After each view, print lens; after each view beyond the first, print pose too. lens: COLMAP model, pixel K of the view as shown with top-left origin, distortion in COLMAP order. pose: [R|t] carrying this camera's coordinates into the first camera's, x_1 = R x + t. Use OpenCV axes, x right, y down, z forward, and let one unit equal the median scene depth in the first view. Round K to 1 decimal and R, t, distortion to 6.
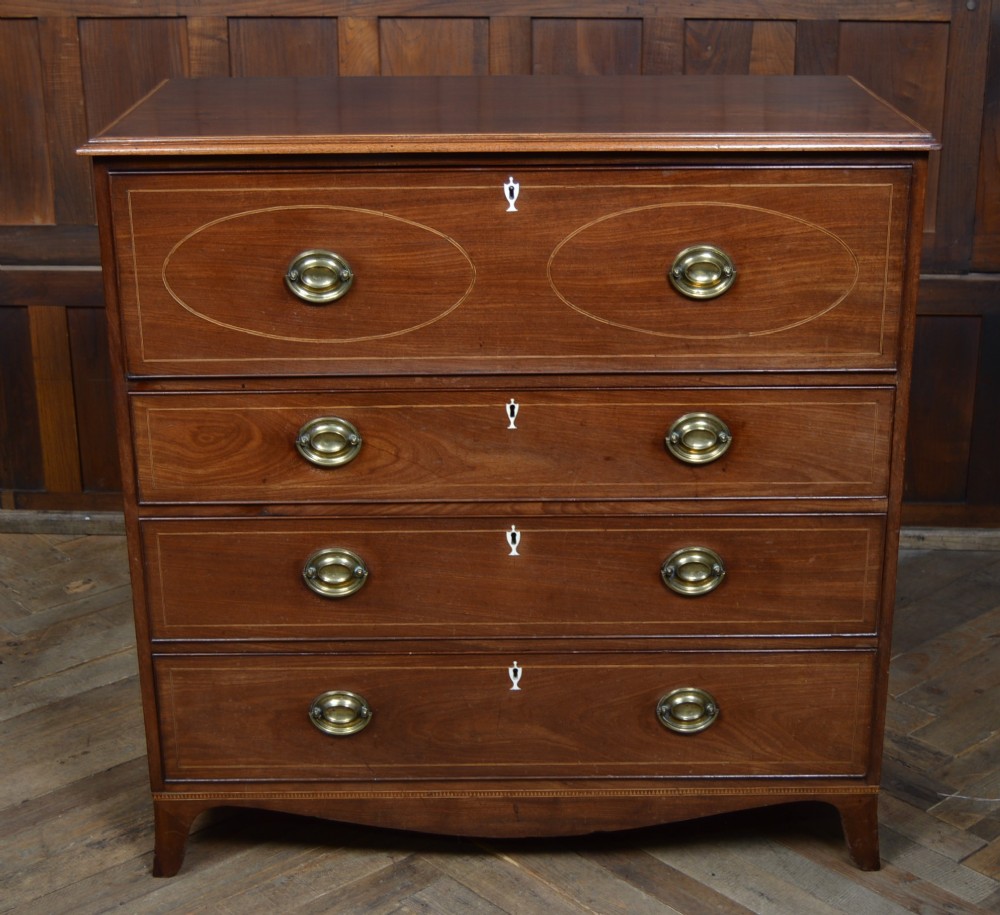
lens RADIAL K [[1805.5, 0, 519.1], [0, 1805.5, 488.3], [0, 0, 1]] dist [-0.068115, -0.007975]
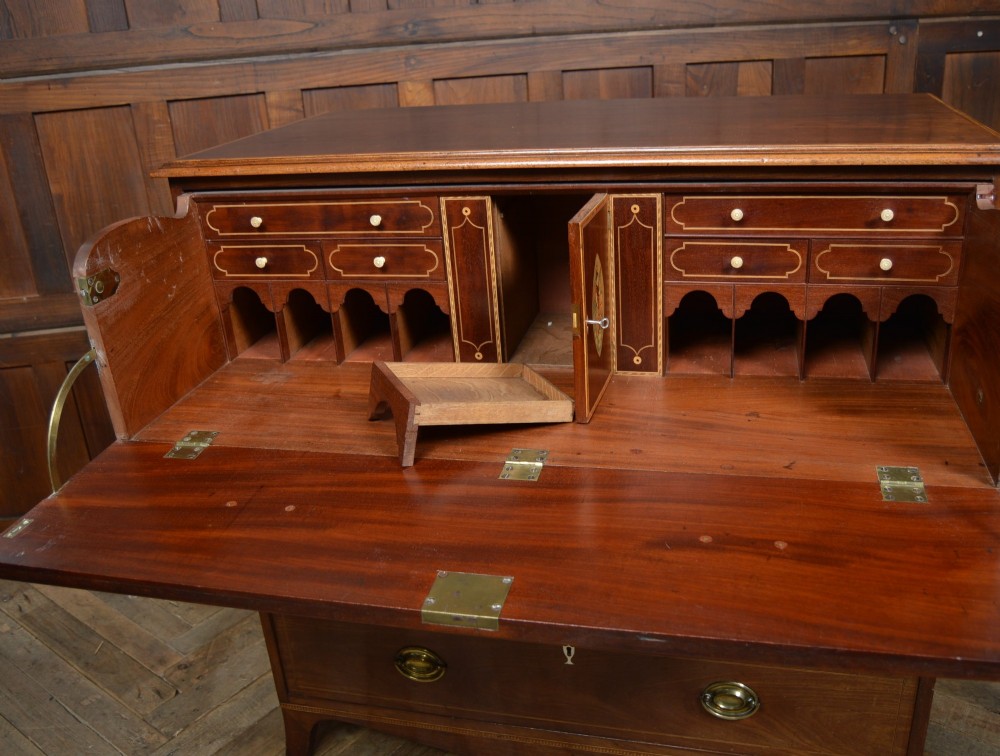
lens RADIAL K [[925.0, 0, 515.7], [0, 925.0, 378.1], [0, 0, 1]] dist [-0.092258, 0.025173]
pose [[0.982412, -0.117653, 0.144998, -0.134340], [0.113584, 0.992874, 0.036056, -0.085156], [-0.148207, -0.018952, 0.988775, 0.399765]]
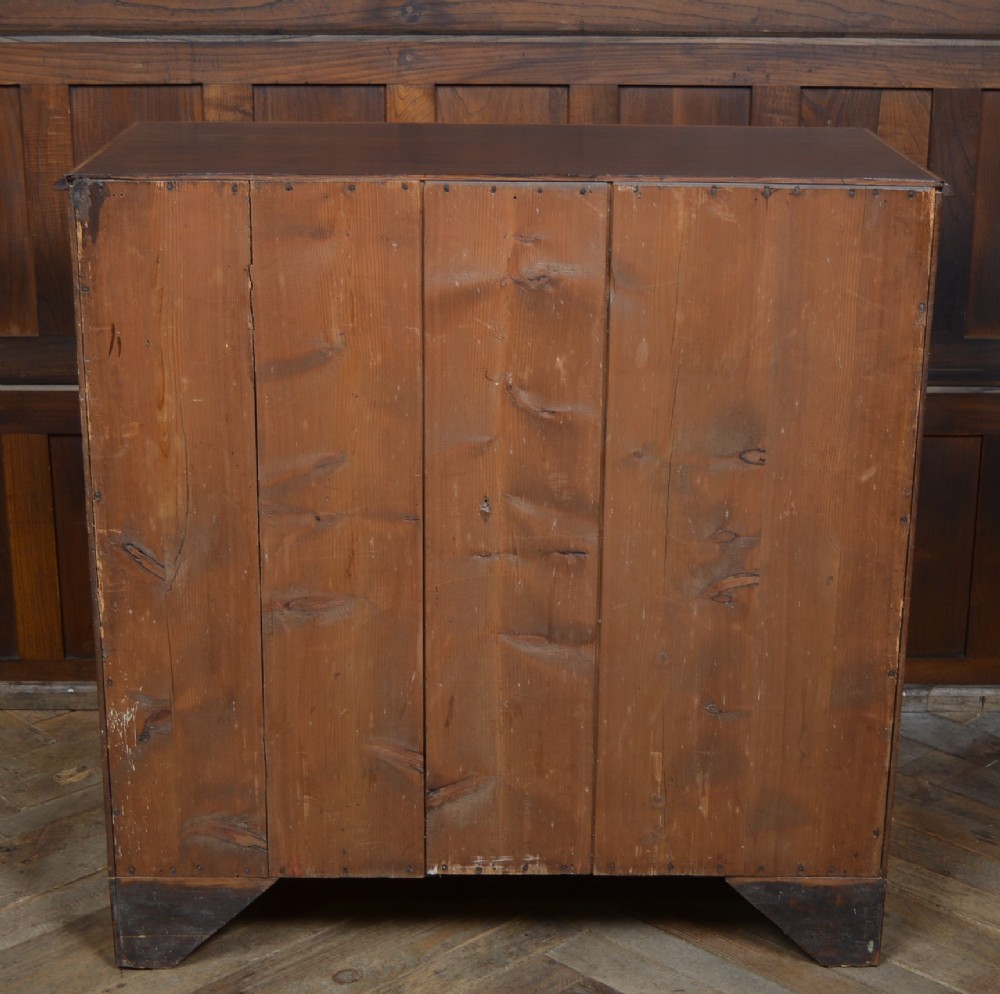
lens RADIAL K [[2081.9, 0, 525.3], [0, 2081.9, 578.6], [0, 0, 1]] dist [-0.074947, 0.003310]
pose [[0.998470, -0.013069, 0.053739, -0.091217], [0.014262, 0.999659, -0.021883, -0.011825], [-0.053434, 0.022615, 0.998315, 0.043345]]
